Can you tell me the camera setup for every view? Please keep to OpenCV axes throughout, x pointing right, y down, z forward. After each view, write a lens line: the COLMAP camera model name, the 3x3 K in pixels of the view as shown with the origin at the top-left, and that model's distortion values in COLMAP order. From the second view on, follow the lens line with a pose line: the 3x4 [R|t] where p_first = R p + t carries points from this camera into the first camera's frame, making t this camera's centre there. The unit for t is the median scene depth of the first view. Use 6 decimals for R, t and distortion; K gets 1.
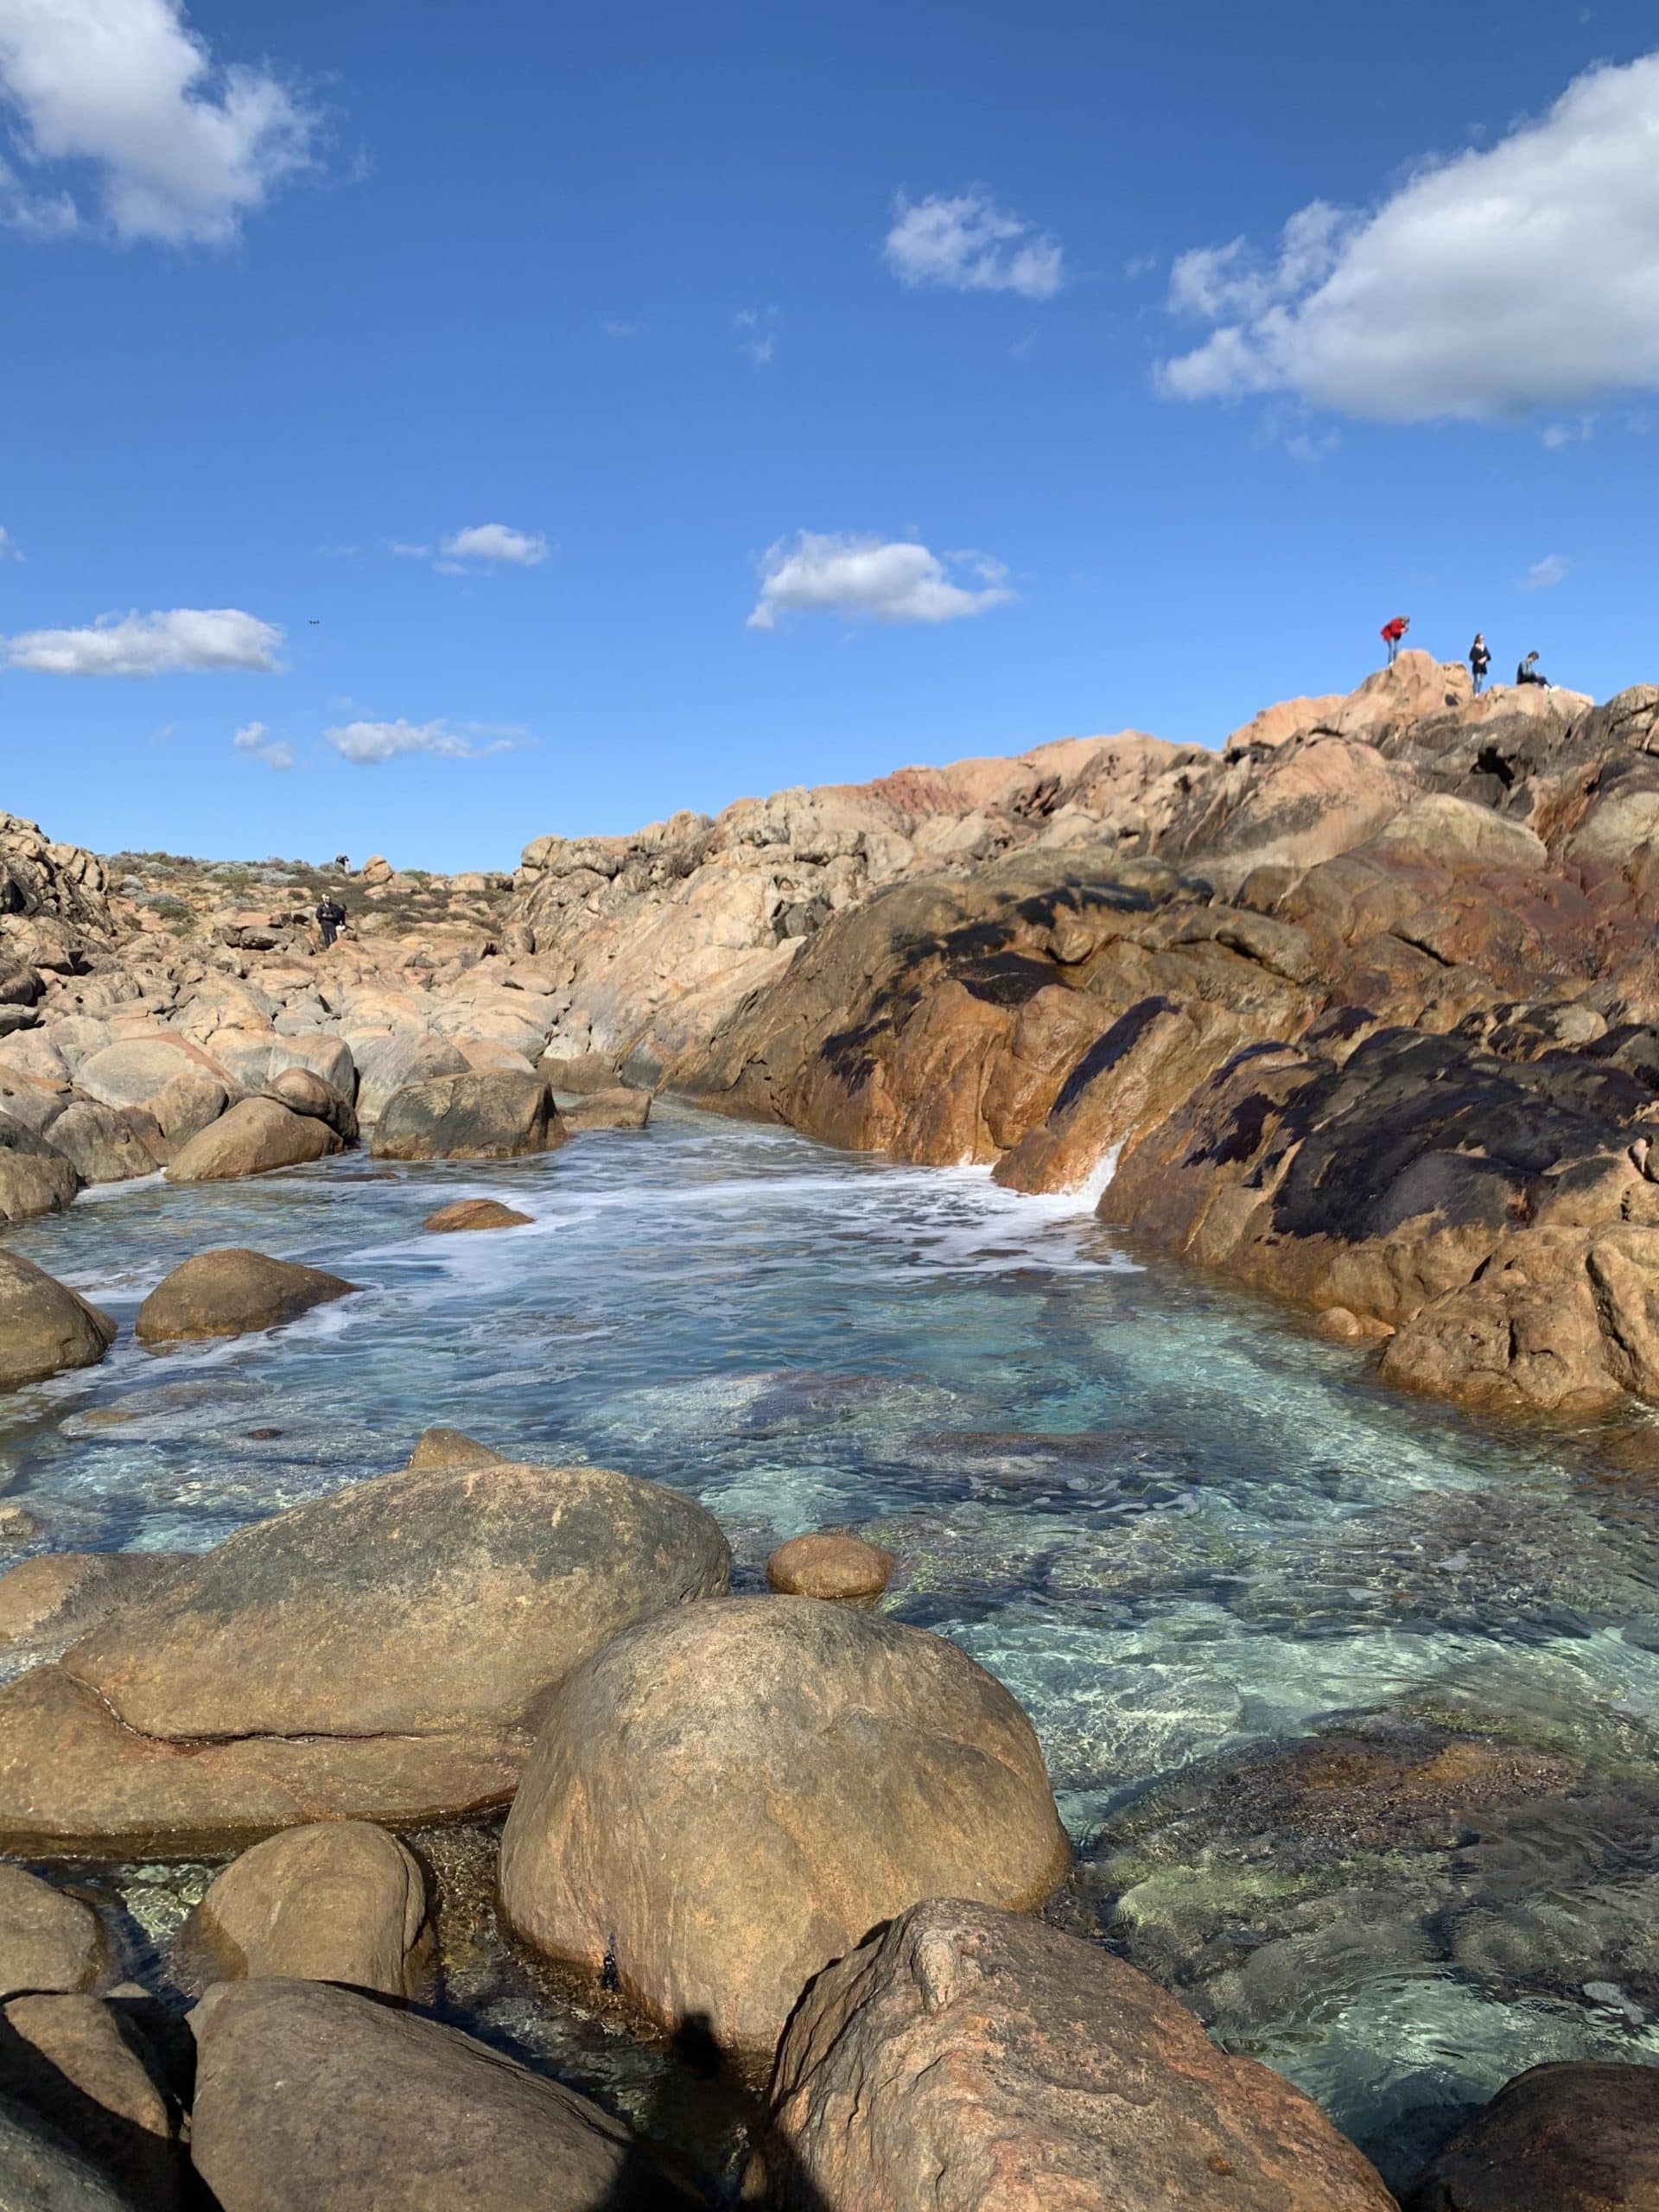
lens RADIAL K [[1689.3, 0, 828.8], [0, 1689.3, 1076.4], [0, 0, 1]] dist [0.160748, -0.449719]
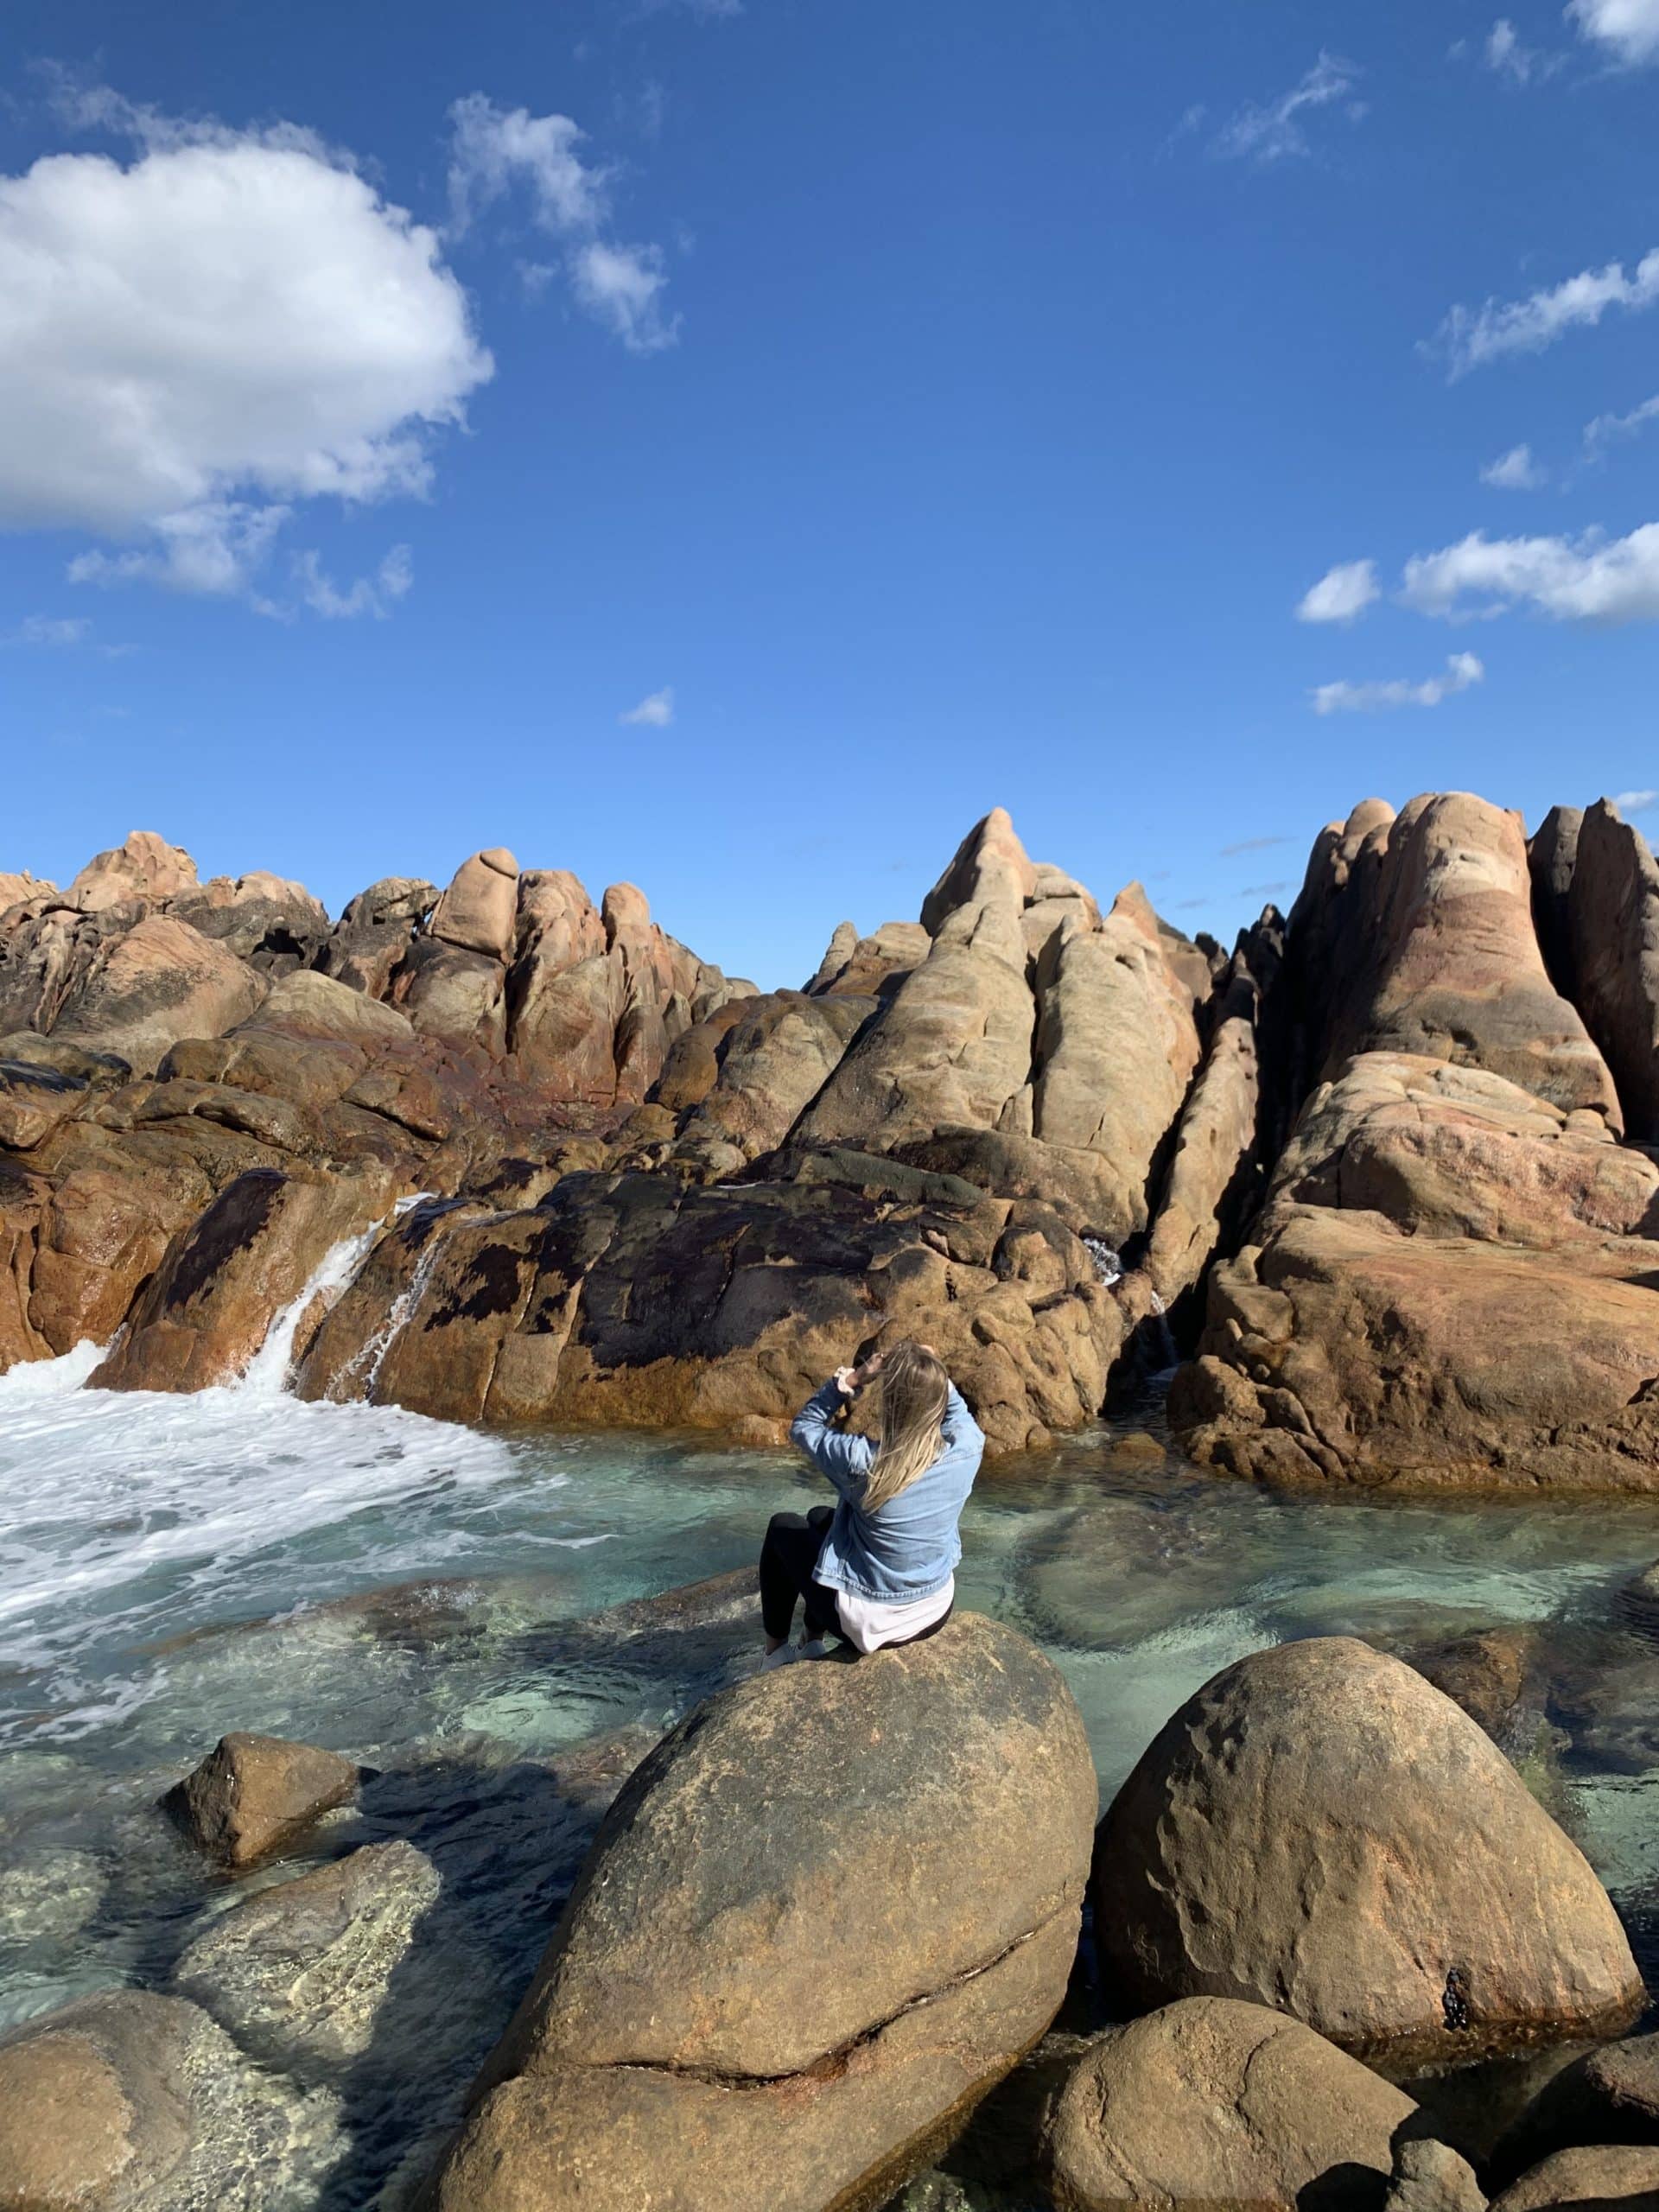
lens RADIAL K [[1689.3, 0, 828.8], [0, 1689.3, 1076.4], [0, 0, 1]] dist [0.160748, -0.449719]
pose [[0.696152, -0.033065, 0.717132, -0.278598], [0.111348, 0.991823, -0.062360, -0.003514], [-0.709206, 0.123263, 0.694141, 0.119840]]
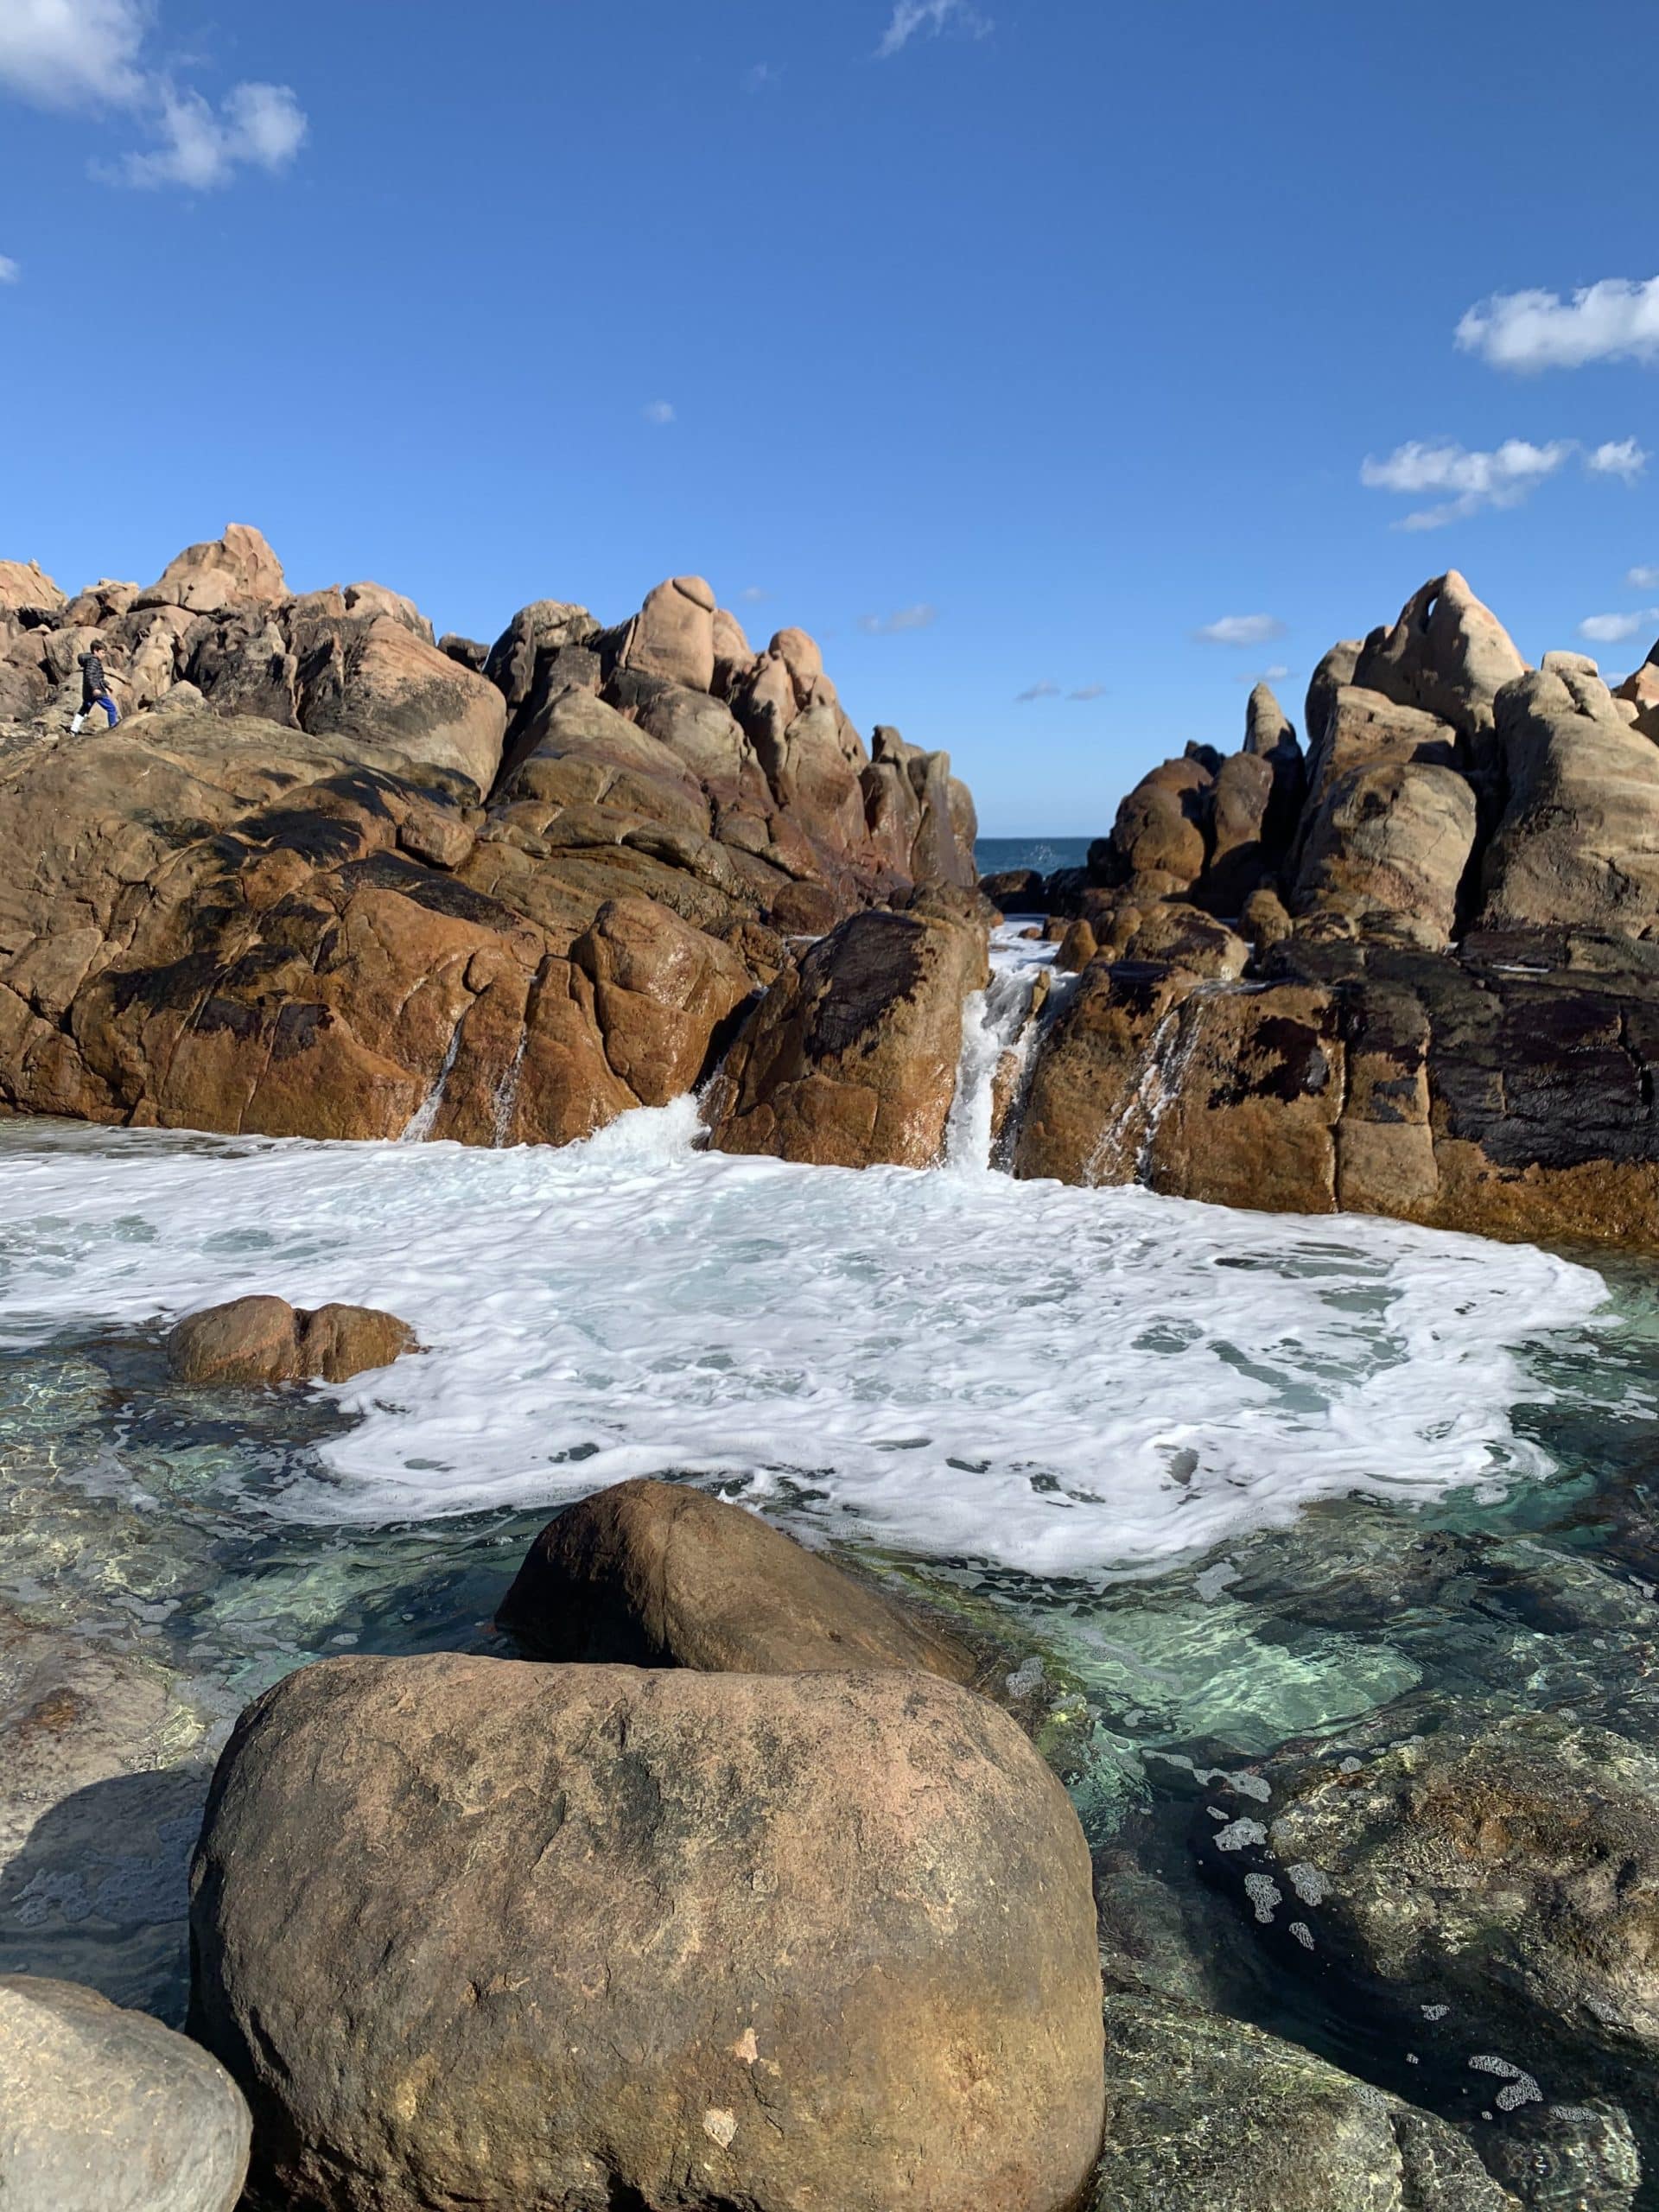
lens RADIAL K [[1689.3, 0, 828.8], [0, 1689.3, 1076.4], [0, 0, 1]] dist [0.160748, -0.449719]
pose [[0.635957, -0.080007, 0.767566, -0.486737], [0.042439, 0.996732, 0.068732, -0.025334], [-0.770557, -0.011136, 0.637274, 0.513530]]
